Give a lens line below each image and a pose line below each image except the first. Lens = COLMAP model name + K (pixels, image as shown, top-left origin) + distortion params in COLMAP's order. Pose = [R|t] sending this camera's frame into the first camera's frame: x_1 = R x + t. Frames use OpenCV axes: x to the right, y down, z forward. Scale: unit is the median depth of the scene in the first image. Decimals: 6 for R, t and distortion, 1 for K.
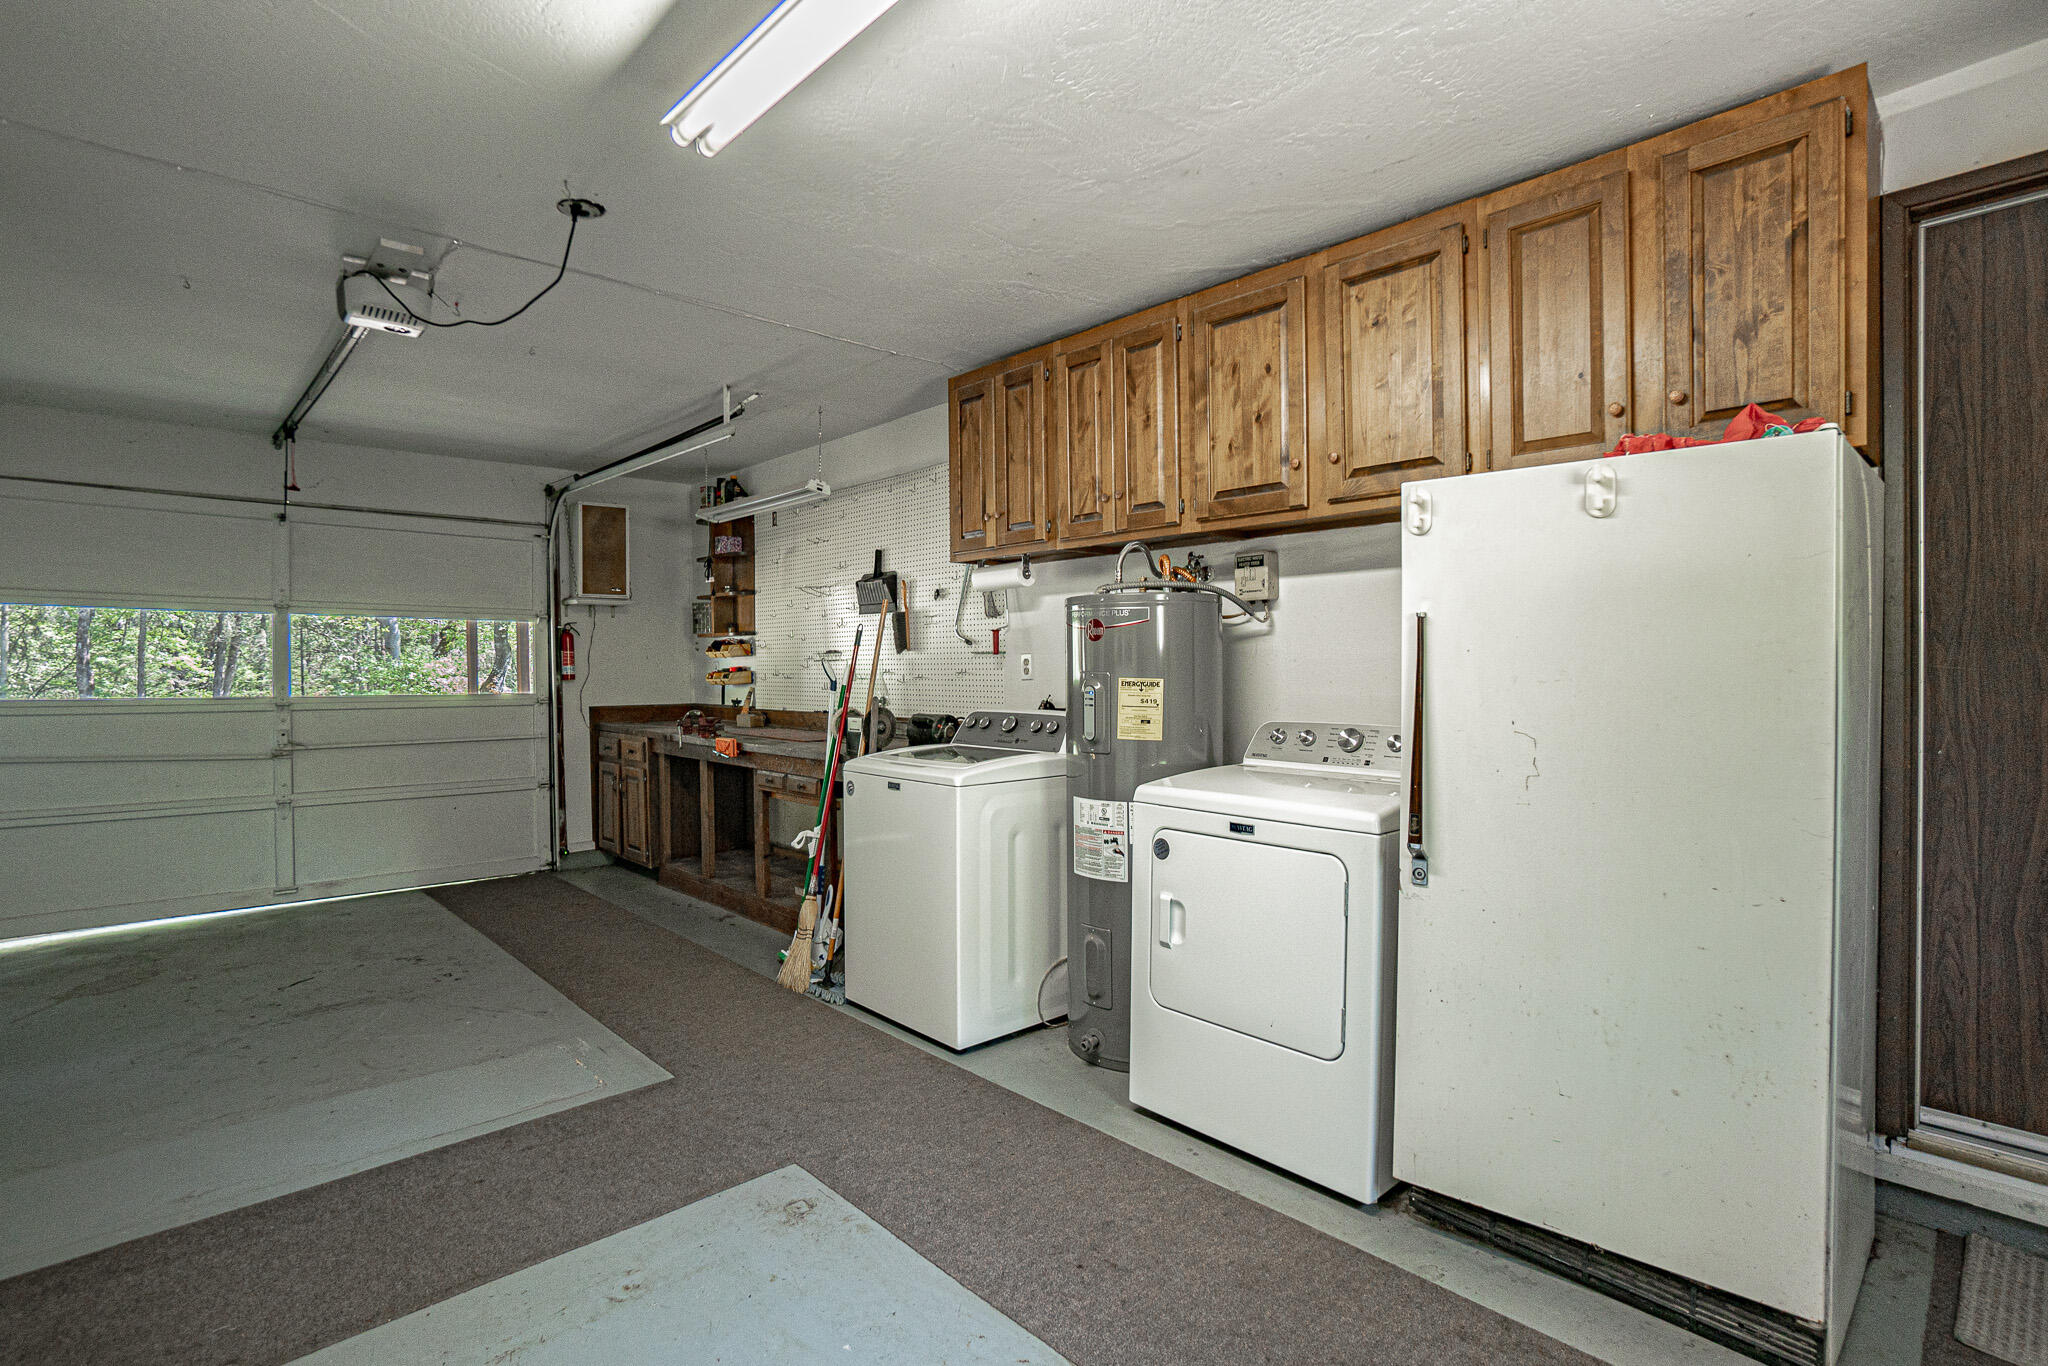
lens RADIAL K [[958.7, 0, 1027.3], [0, 958.7, 683.9], [0, 0, 1]] dist [-0.000739, 0.000404]
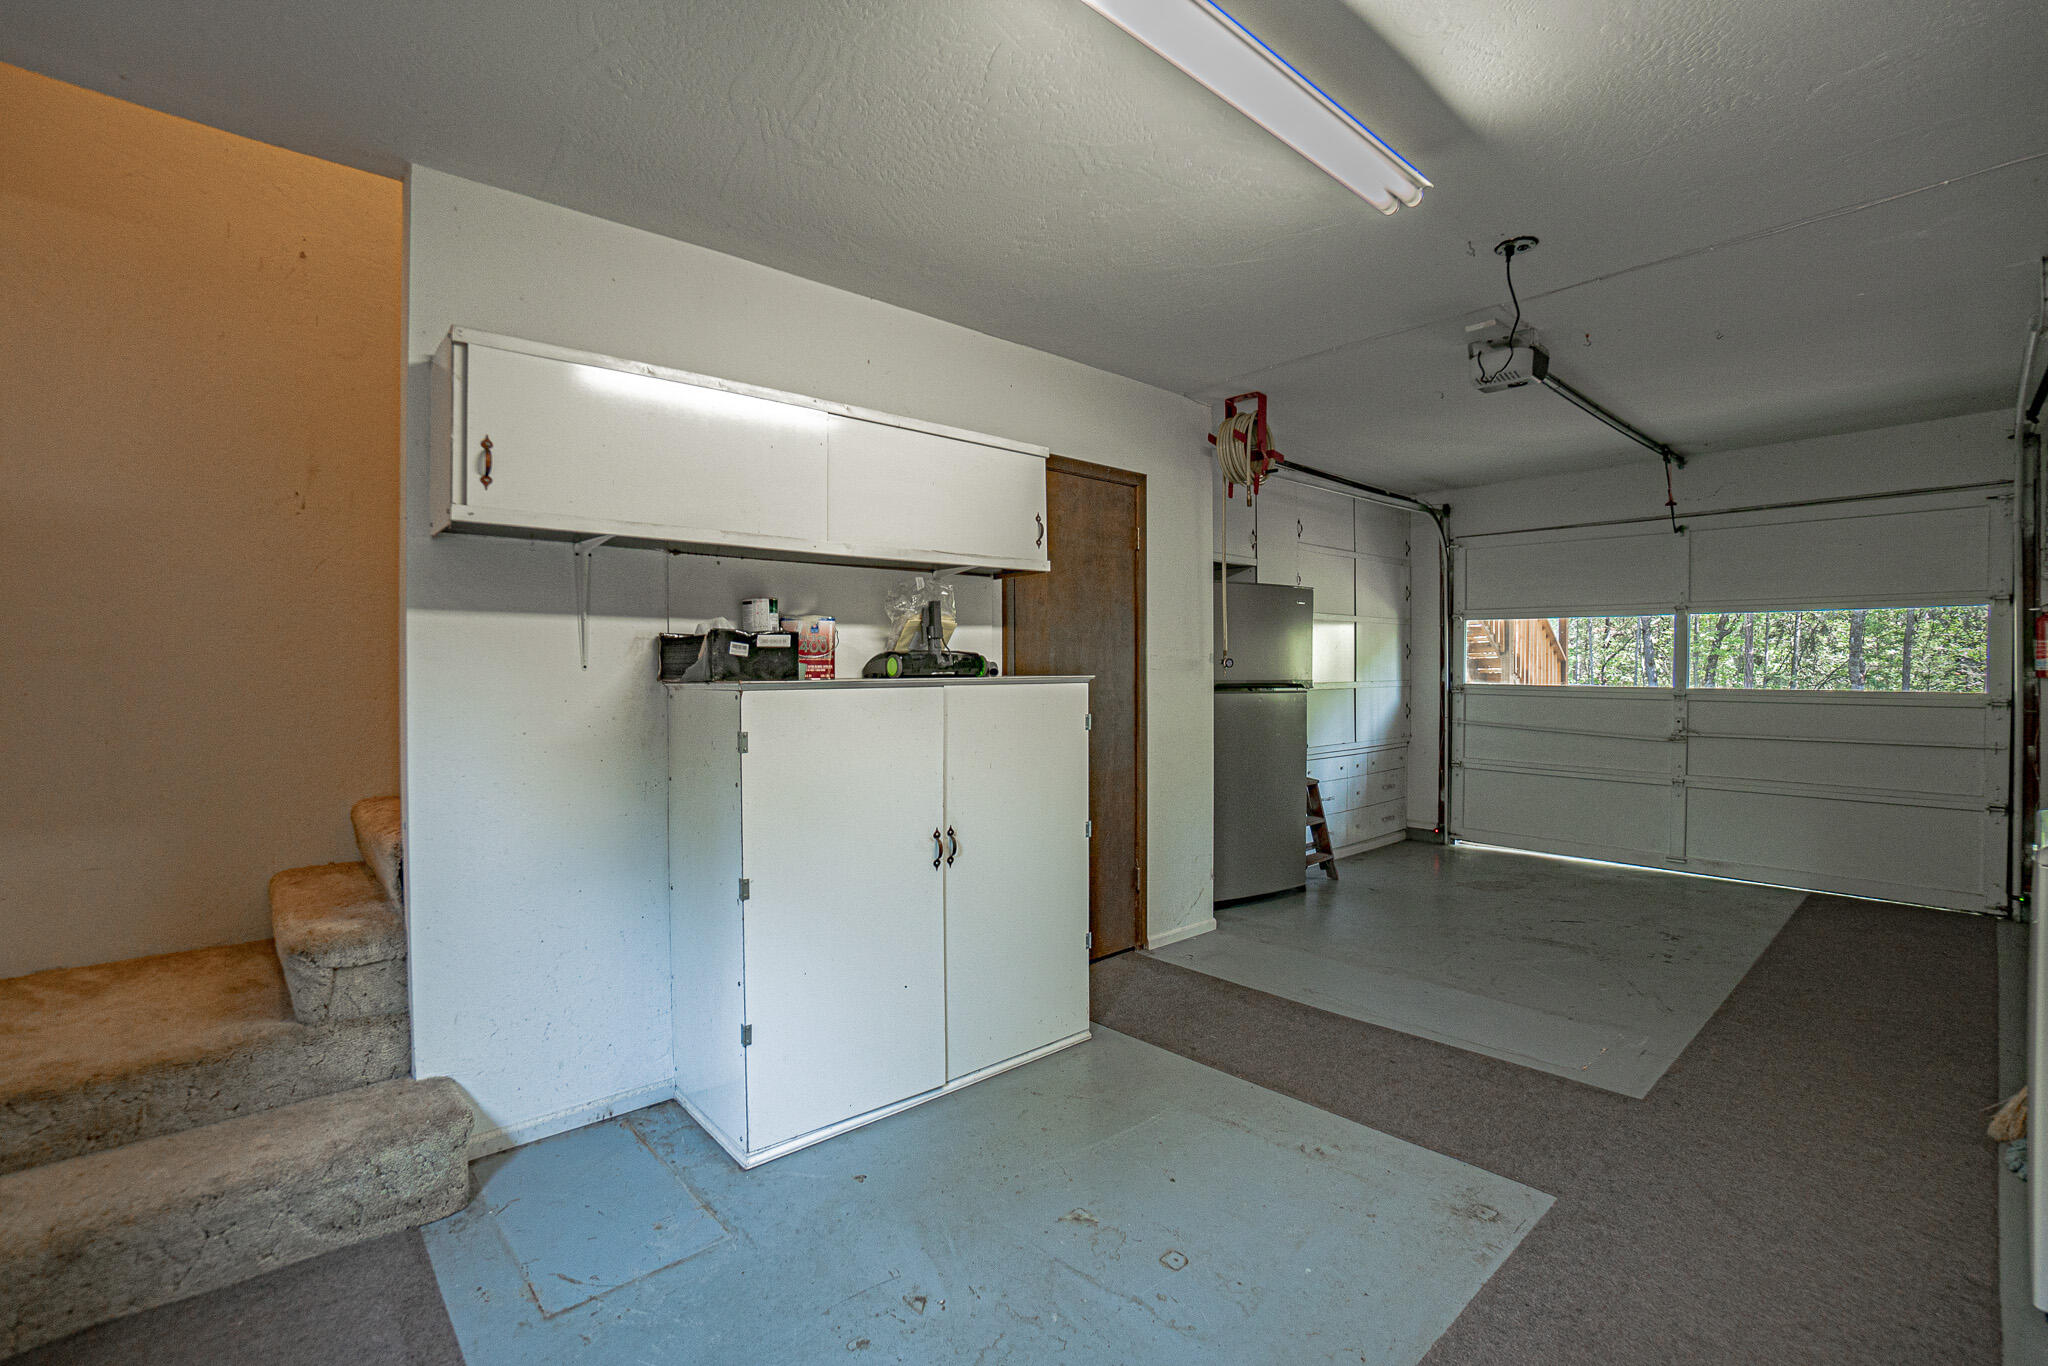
lens RADIAL K [[942.4, 0, 1027.3], [0, 942.4, 672.4], [0, 0, 1]] dist [-0.046534, 0.014761]
pose [[-0.007178, 0.009471, -0.999929, 0.403193], [-0.014349, 0.999851, 0.009574, -0.005578], [0.999871, 0.014417, -0.007042, 0.303541]]
